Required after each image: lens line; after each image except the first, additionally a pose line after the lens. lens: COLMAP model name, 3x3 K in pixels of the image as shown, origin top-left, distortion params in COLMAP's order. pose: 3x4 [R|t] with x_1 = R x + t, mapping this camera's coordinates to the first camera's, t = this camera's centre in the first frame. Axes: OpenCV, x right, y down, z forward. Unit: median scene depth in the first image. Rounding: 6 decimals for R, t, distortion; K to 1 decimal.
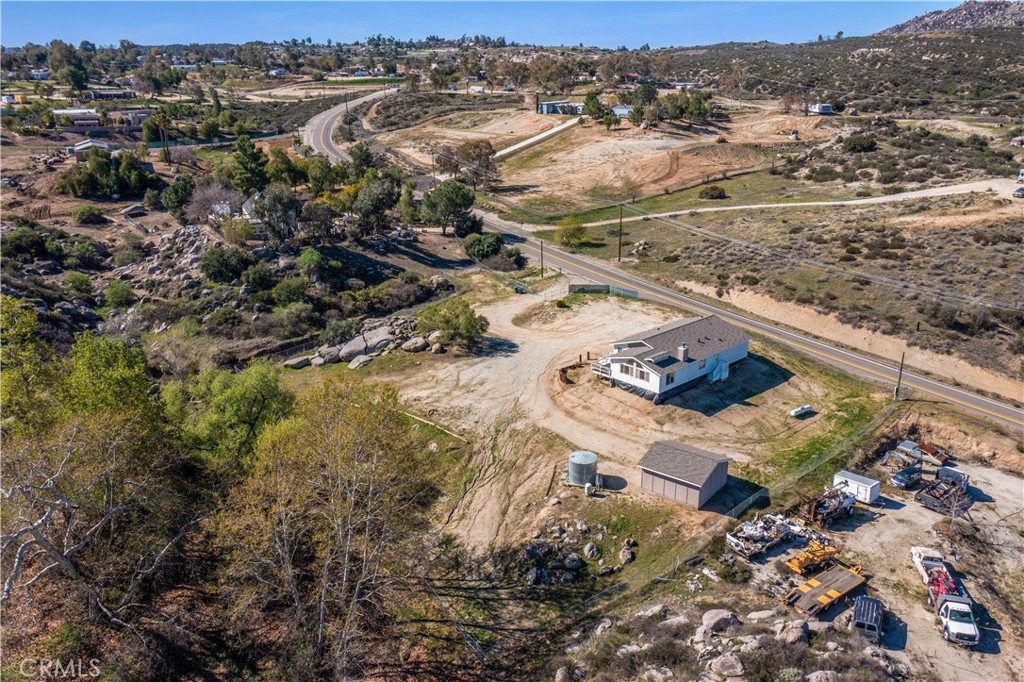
lens RADIAL K [[825.8, 0, 525.7], [0, 825.8, 329.5], [0, 0, 1]] dist [0.012031, -0.002556]
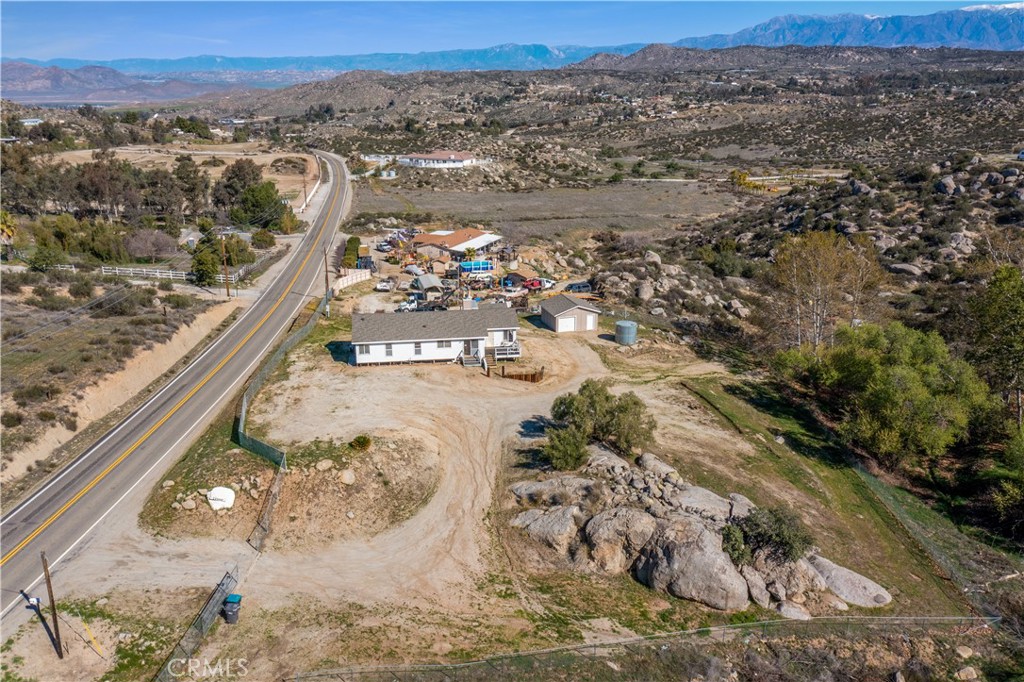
lens RADIAL K [[816.8, 0, 510.0], [0, 816.8, 343.4], [0, 0, 1]] dist [0.009808, 0.013814]
pose [[-0.820399, -0.173071, 0.544970, -0.382869], [0.178962, 0.827486, 0.532203, -0.423157], [-0.543063, 0.534148, -0.647895, 1.498105]]
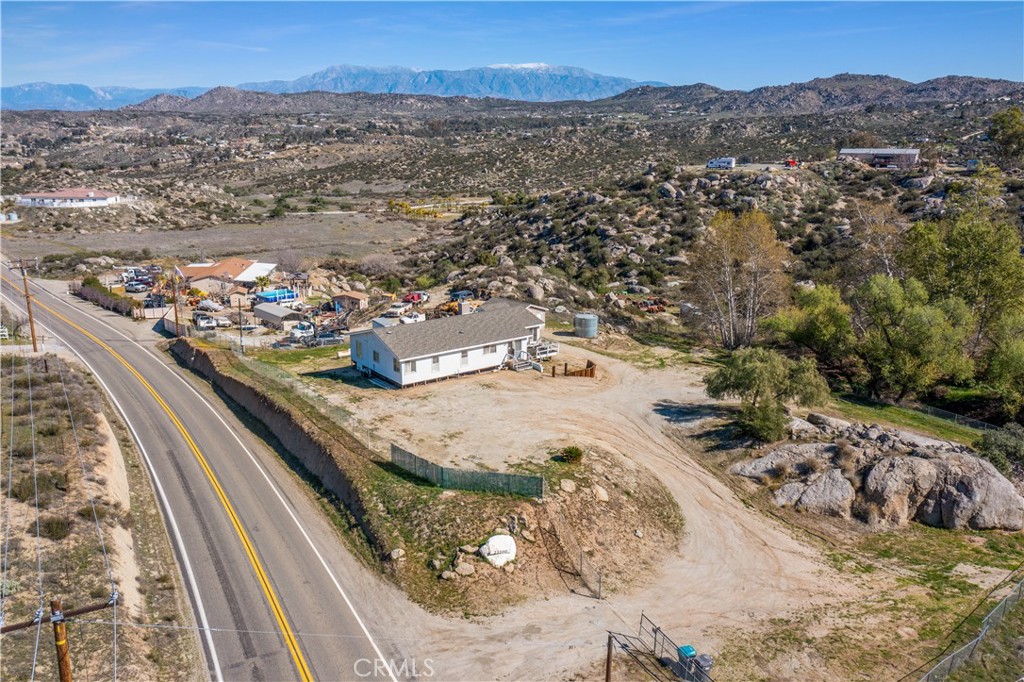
lens RADIAL K [[816.8, 0, 510.0], [0, 816.8, 343.4], [0, 0, 1]] dist [0.009808, 0.013814]
pose [[-0.993959, -0.030383, 0.105460, 0.037343], [0.031774, 0.840098, 0.541503, -0.386084], [-0.105049, 0.541583, -0.834058, 1.594707]]
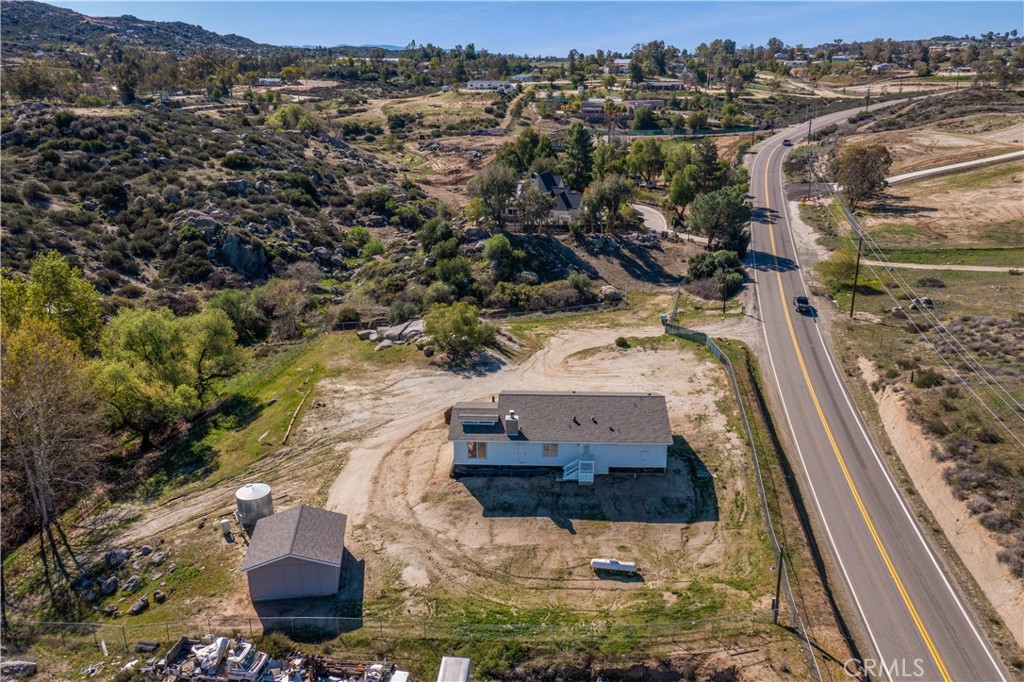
lens RADIAL K [[822.2, 0, 513.8], [0, 822.2, 345.2], [0, 0, 1]] dist [0.005417, 0.015747]
pose [[0.700806, 0.233174, -0.674166, 0.596451], [-0.220044, 0.969645, 0.106632, -0.105221], [0.678566, 0.073618, 0.730841, 0.419789]]
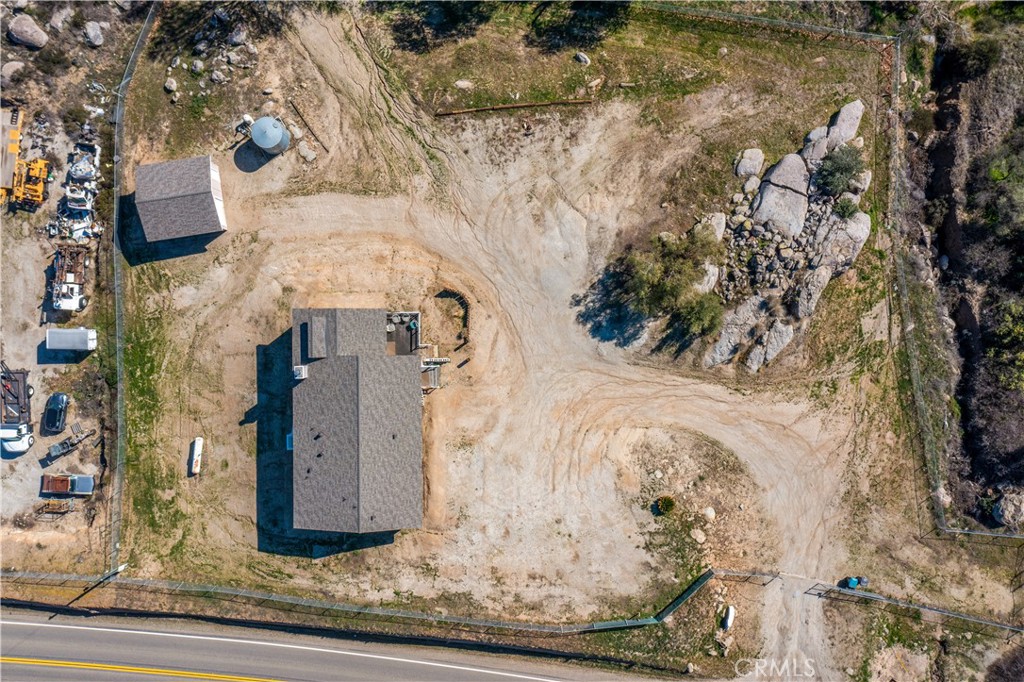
lens RADIAL K [[825.8, 0, 525.7], [0, 825.8, 329.5], [0, 0, 1]] dist [0.012031, -0.002556]
pose [[-0.682754, 0.730518, 0.013813, 0.014916], [-0.221522, -0.224980, 0.948848, -0.627651], [0.696258, 0.644769, 0.315432, 0.795351]]
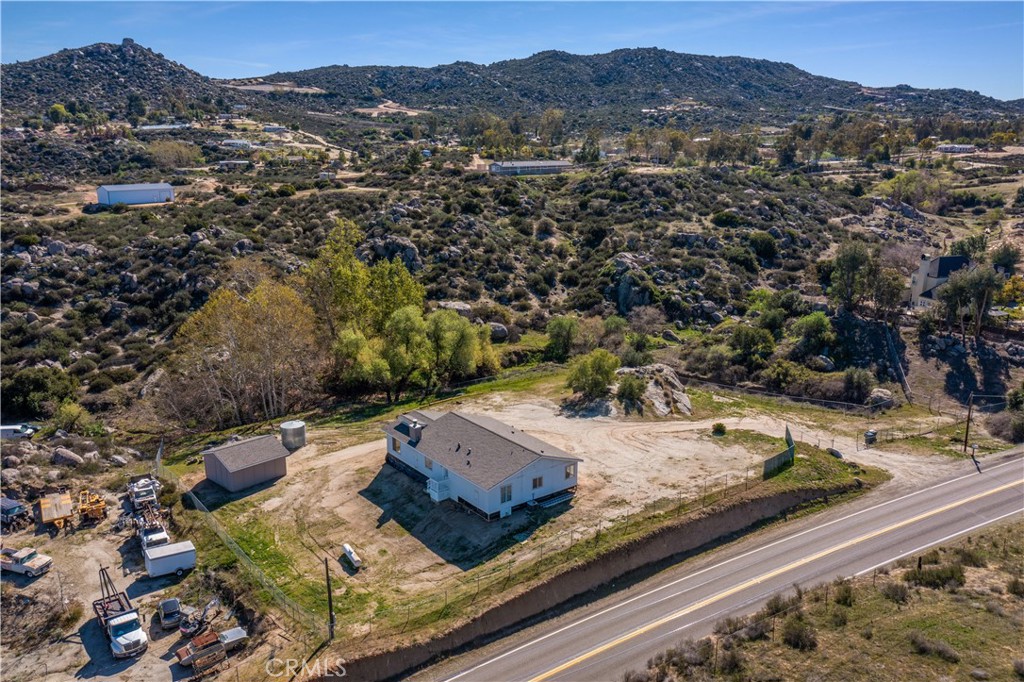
lens RADIAL K [[816.8, 0, 510.0], [0, 816.8, 343.4], [0, 0, 1]] dist [0.009808, 0.013814]
pose [[-0.110237, 0.252300, -0.961349, 0.866433], [-0.303102, 0.912636, 0.274272, -0.282931], [0.946561, 0.321622, -0.024134, 0.973209]]
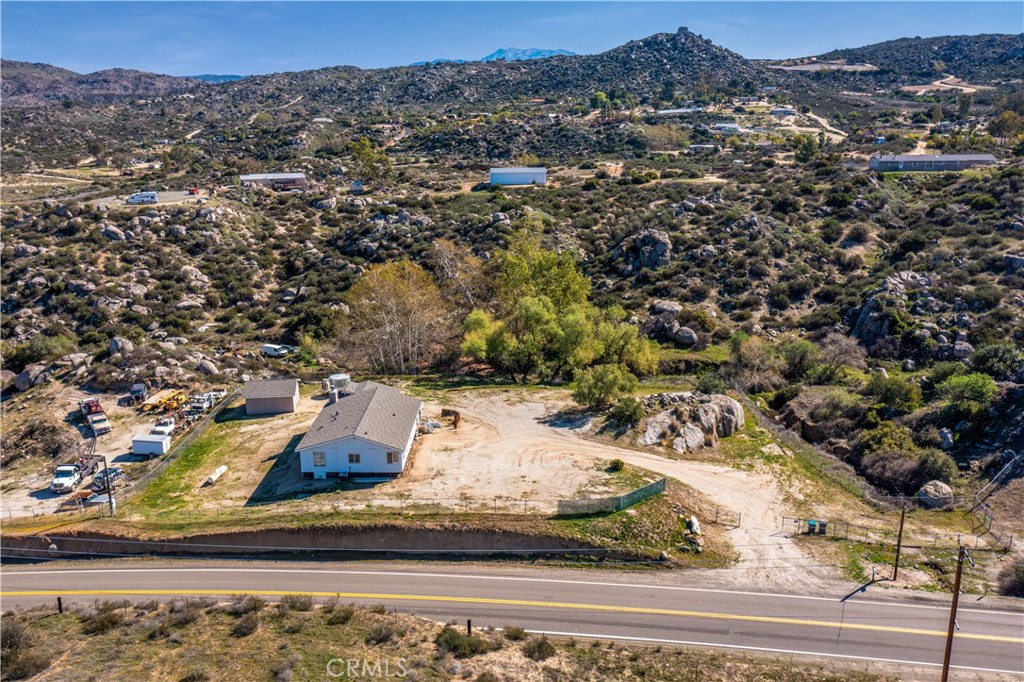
lens RADIAL K [[819.1, 0, 512.0], [0, 819.1, 341.0], [0, 0, 1]] dist [0.030875, -0.000715]
pose [[-0.696657, 0.198073, -0.689519, 0.638241], [-0.212891, 0.860757, 0.462359, -0.479252], [0.685089, 0.468898, -0.557484, 1.499226]]
